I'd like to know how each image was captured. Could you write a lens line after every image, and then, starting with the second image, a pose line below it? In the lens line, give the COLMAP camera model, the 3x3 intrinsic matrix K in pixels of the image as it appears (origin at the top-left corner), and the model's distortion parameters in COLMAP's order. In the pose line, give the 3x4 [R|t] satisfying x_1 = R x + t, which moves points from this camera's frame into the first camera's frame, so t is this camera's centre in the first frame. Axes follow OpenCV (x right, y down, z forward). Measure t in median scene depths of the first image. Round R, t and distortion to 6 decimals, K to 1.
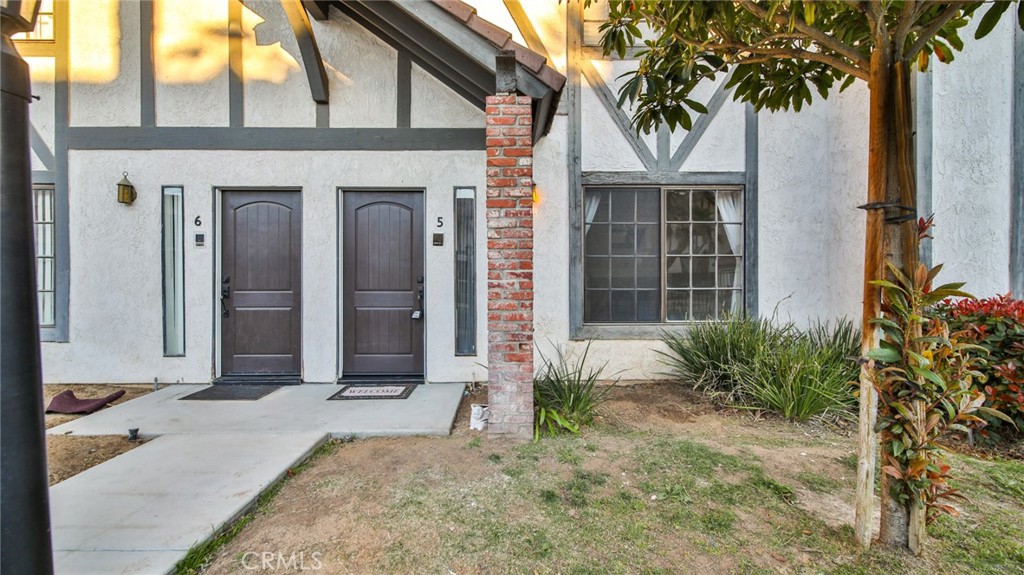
lens RADIAL K [[379.4, 0, 515.3], [0, 379.4, 276.8], [0, 0, 1]] dist [0.001698, -0.000022]
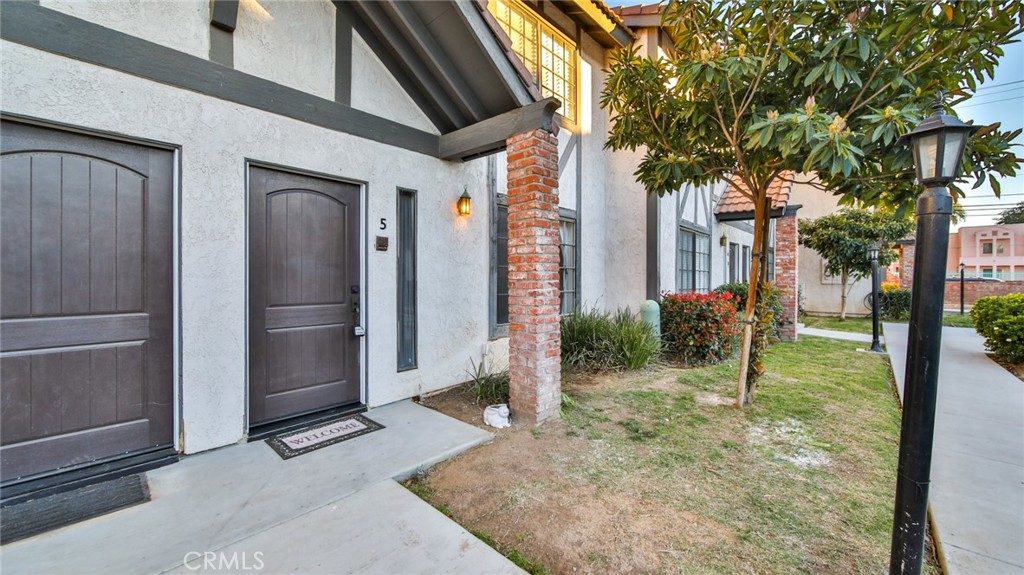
lens RADIAL K [[382.1, 0, 513.3], [0, 382.1, 279.8], [0, 0, 1]] dist [-0.001030, -0.000522]
pose [[0.692352, -0.002938, 0.721553, -0.632676], [0.002282, 0.999996, 0.001882, -0.014758], [-0.721556, 0.000344, 0.692356, 0.163616]]
